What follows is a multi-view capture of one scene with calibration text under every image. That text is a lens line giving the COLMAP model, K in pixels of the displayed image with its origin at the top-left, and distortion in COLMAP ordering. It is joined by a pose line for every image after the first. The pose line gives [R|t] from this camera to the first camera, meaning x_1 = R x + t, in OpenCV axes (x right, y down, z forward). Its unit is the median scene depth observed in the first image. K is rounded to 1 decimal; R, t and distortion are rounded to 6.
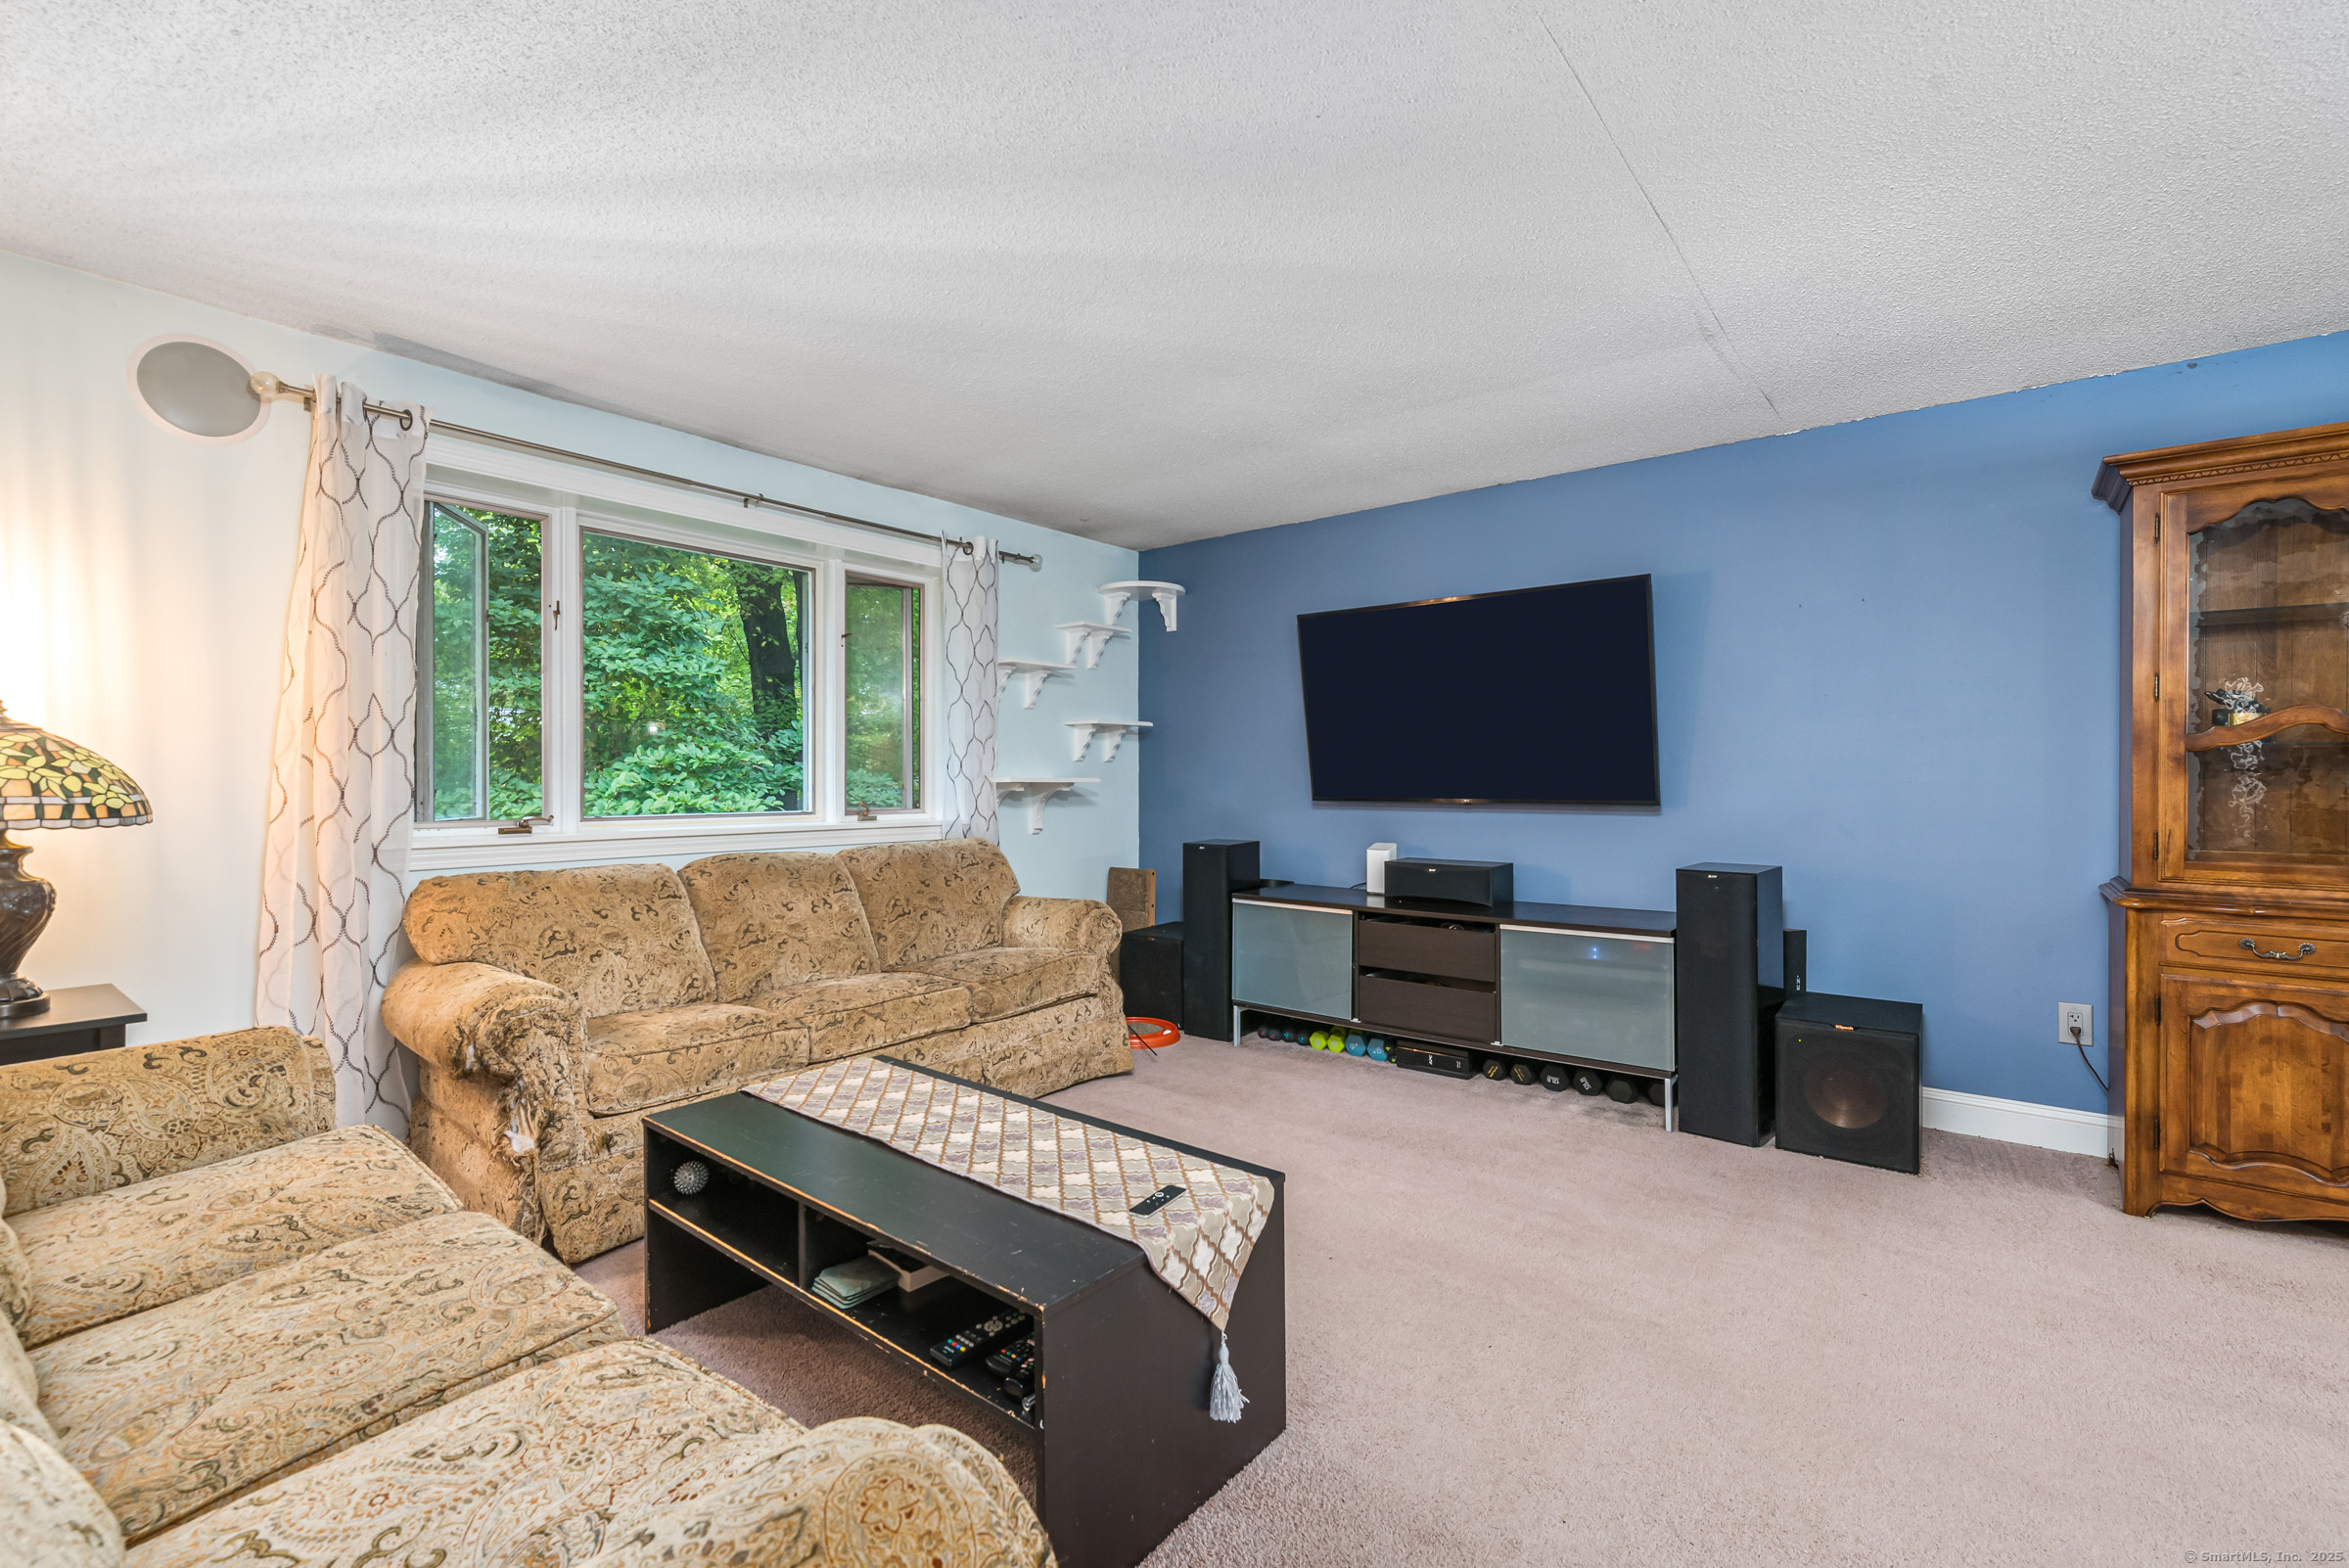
lens RADIAL K [[1000.2, 0, 1167.4], [0, 1000.2, 788.0], [0, 0, 1]] dist [-0.000887, -0.000580]
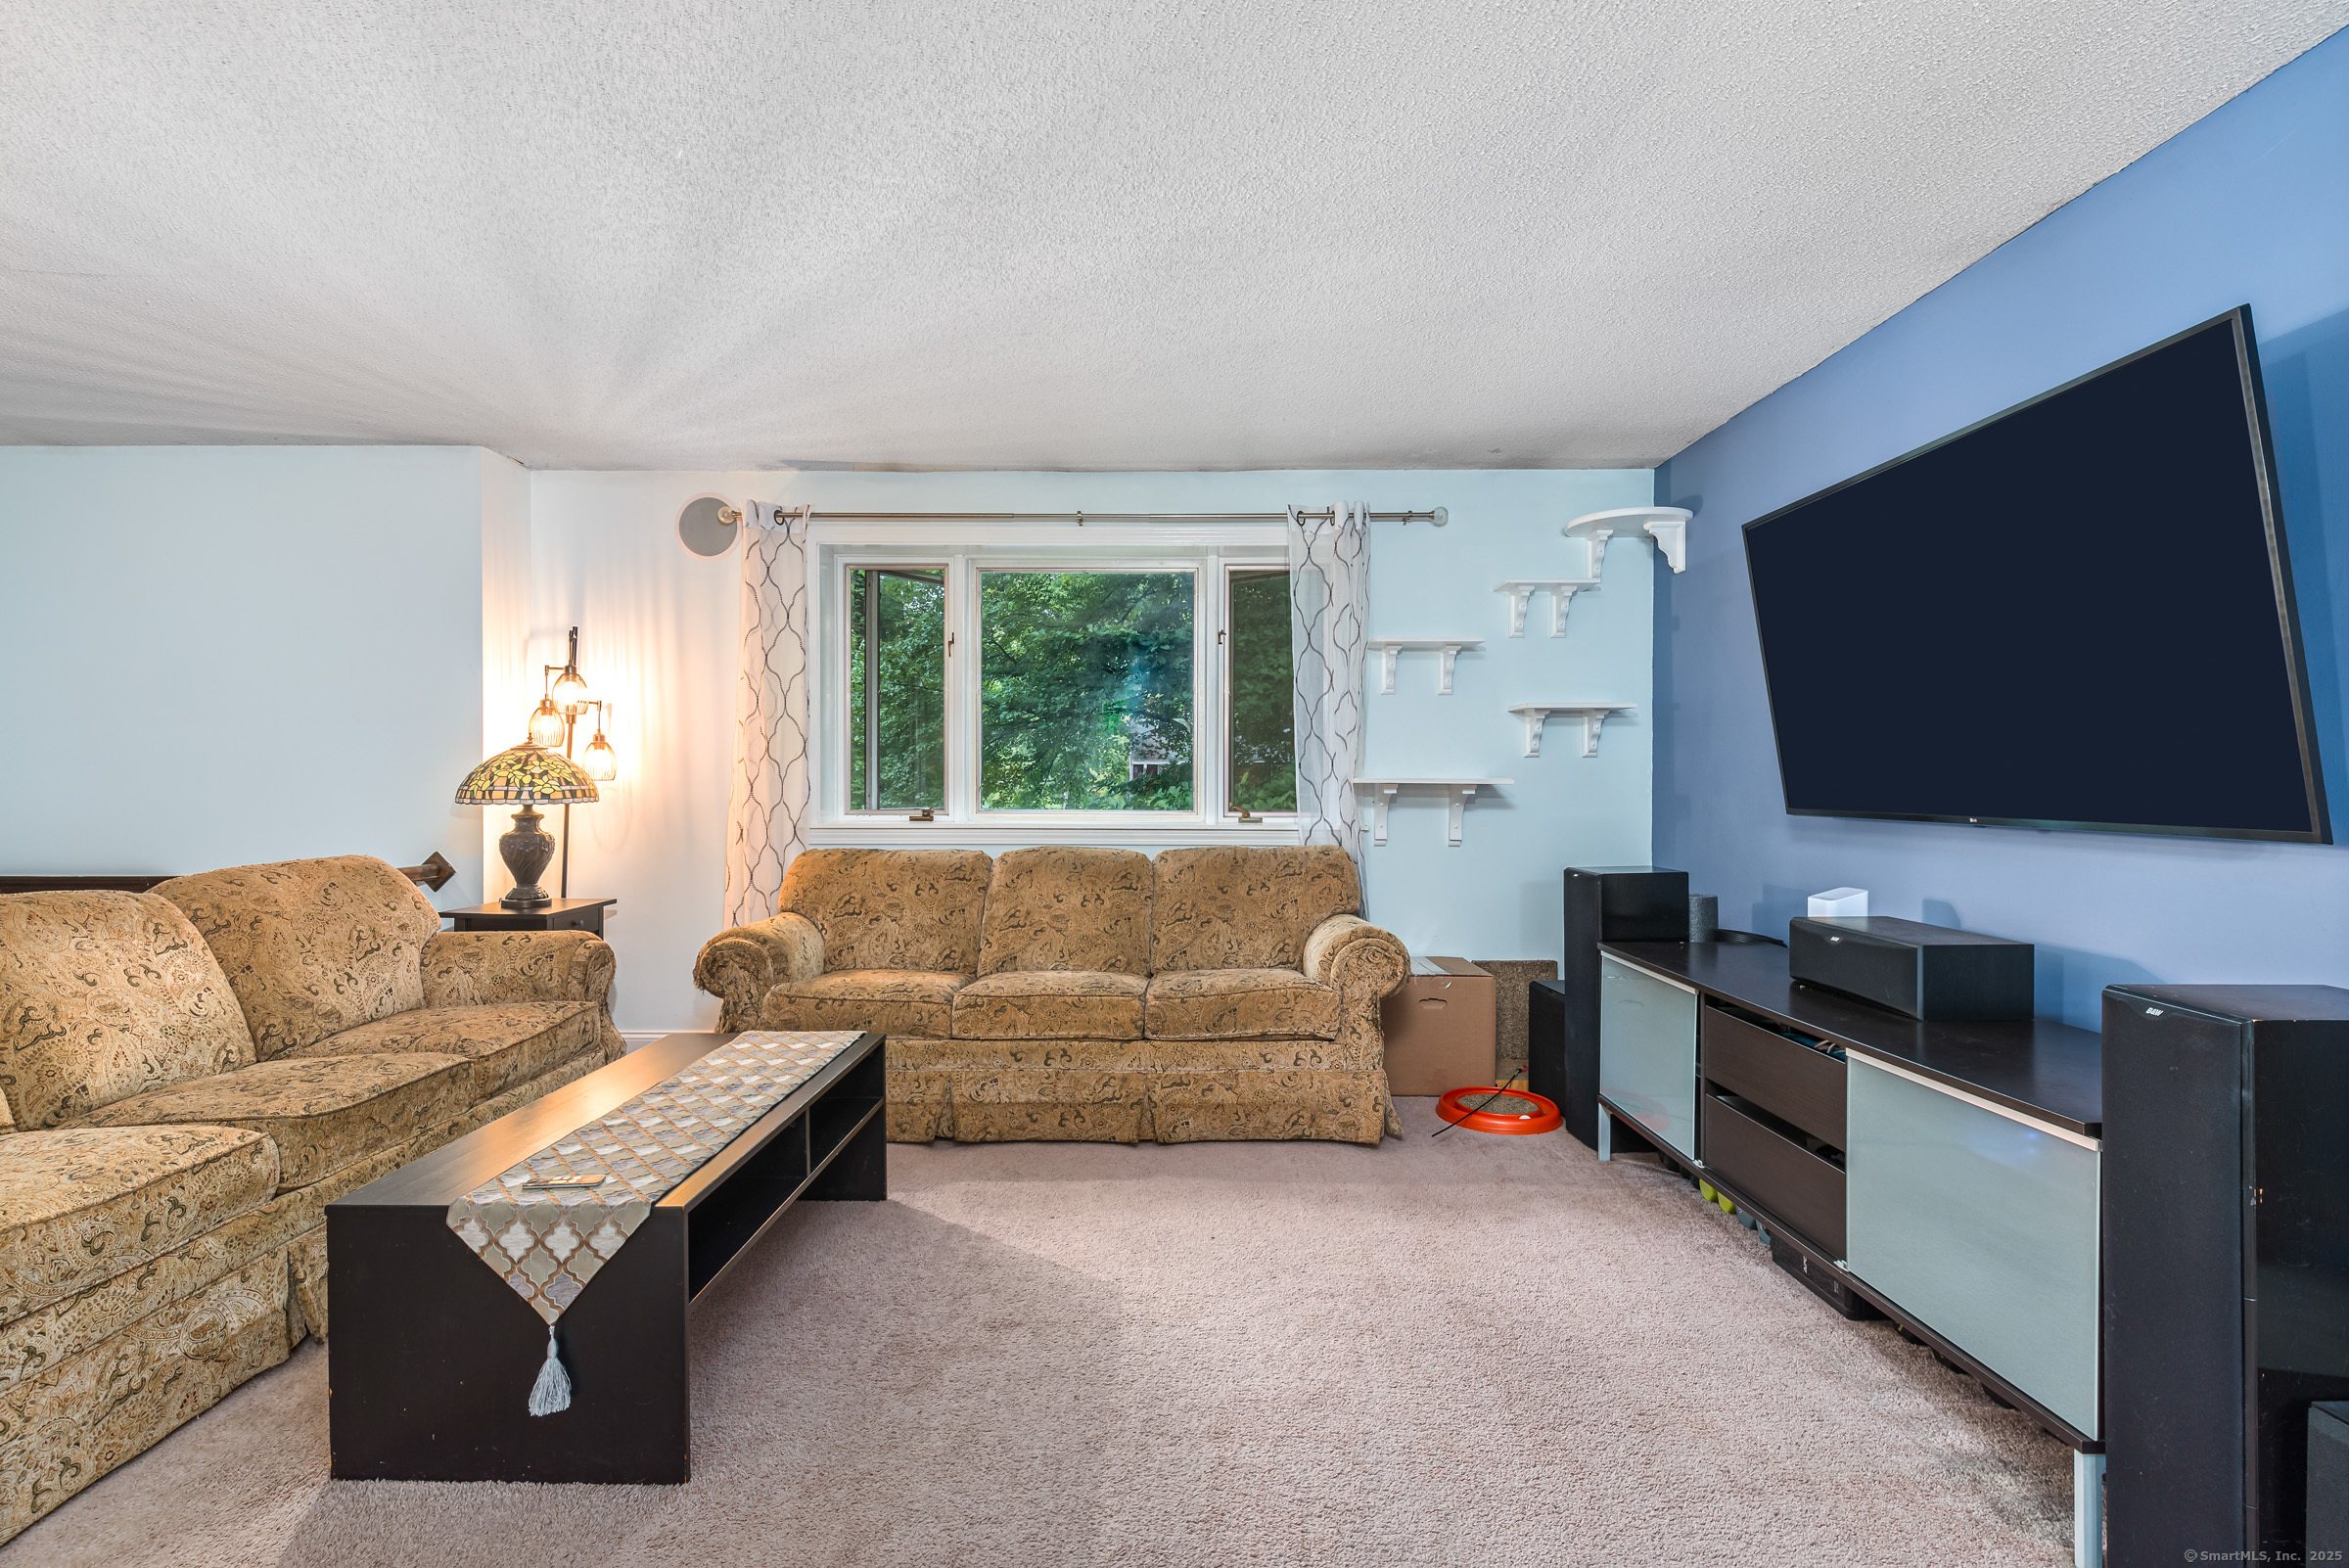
lens RADIAL K [[1088.0, 0, 1180.3], [0, 1088.0, 796.5], [0, 0, 1]] dist [-0.002943, -0.000972]
pose [[0.629525, 0.013907, -0.776856, 0.620627], [-0.009436, 0.999903, 0.010254, -0.002460], [0.776923, 0.000876, 0.629595, 0.385705]]
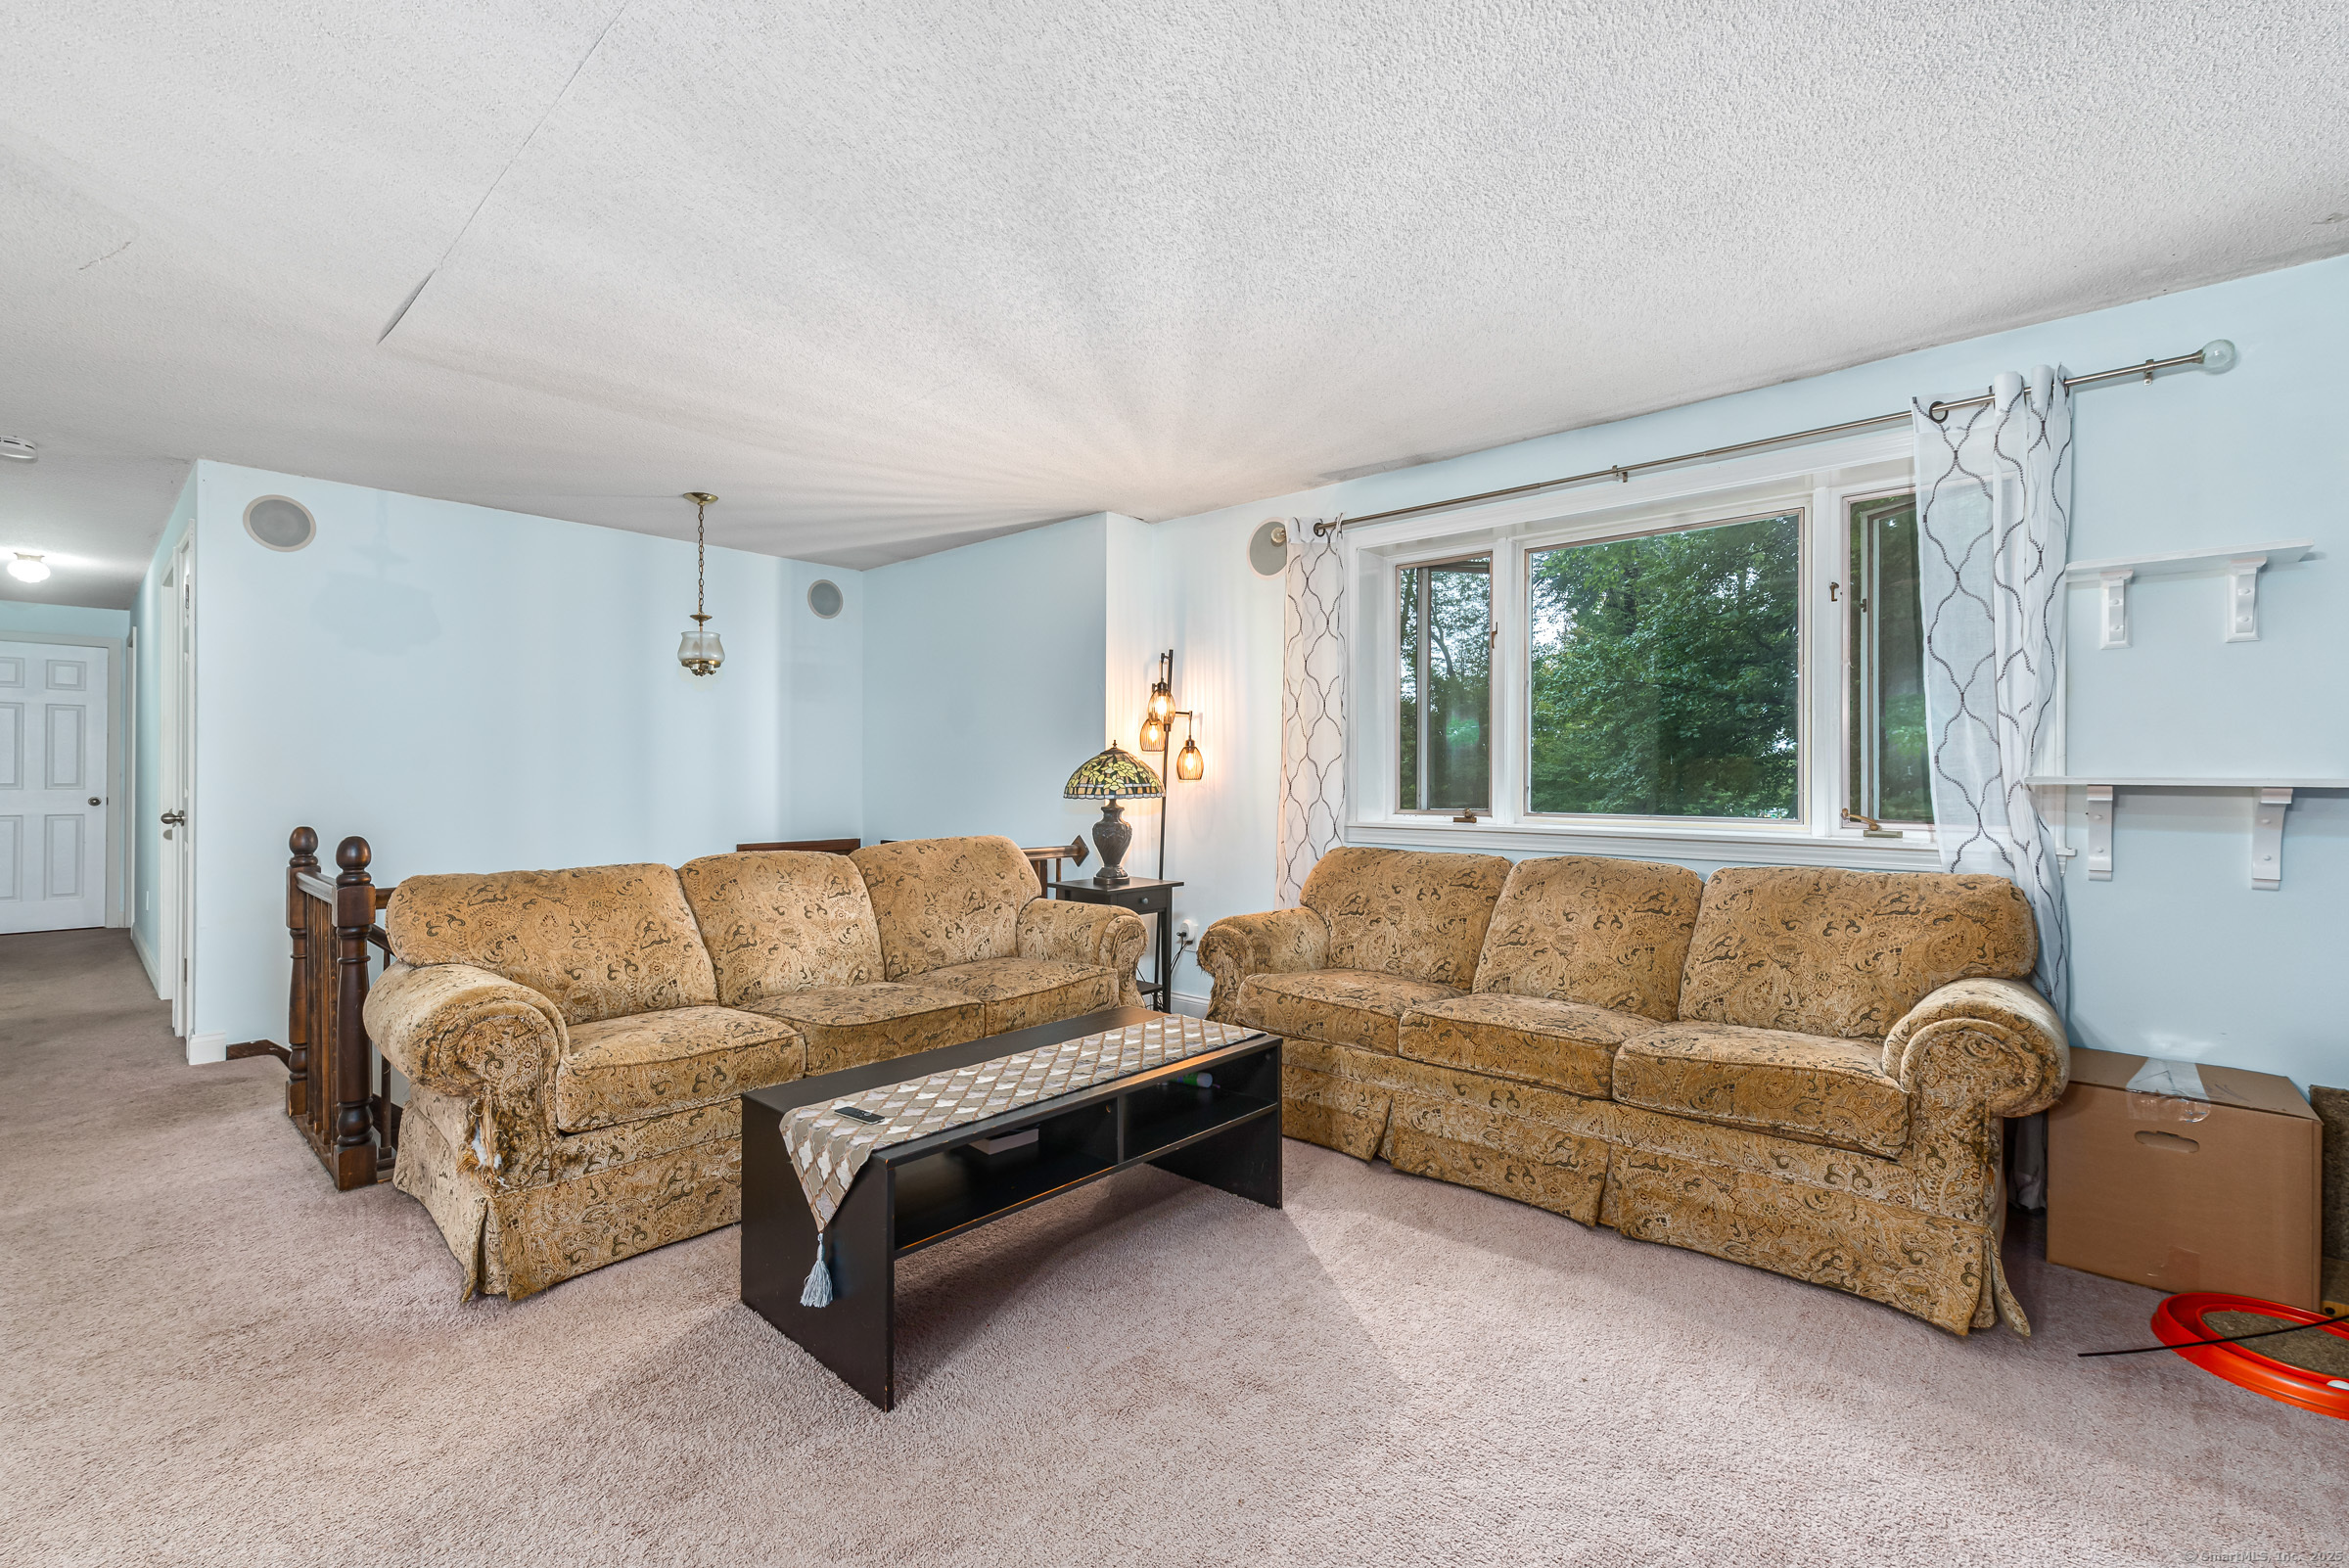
lens RADIAL K [[1028.5, 0, 1170.8], [0, 1028.5, 778.0], [0, 0, 1]] dist [-0.000054, -0.000323]
pose [[-0.057953, 0.000181, -0.998319, 0.607420], [-0.012410, 0.999923, 0.000902, -0.004697], [0.998242, 0.012441, -0.057947, 0.713106]]
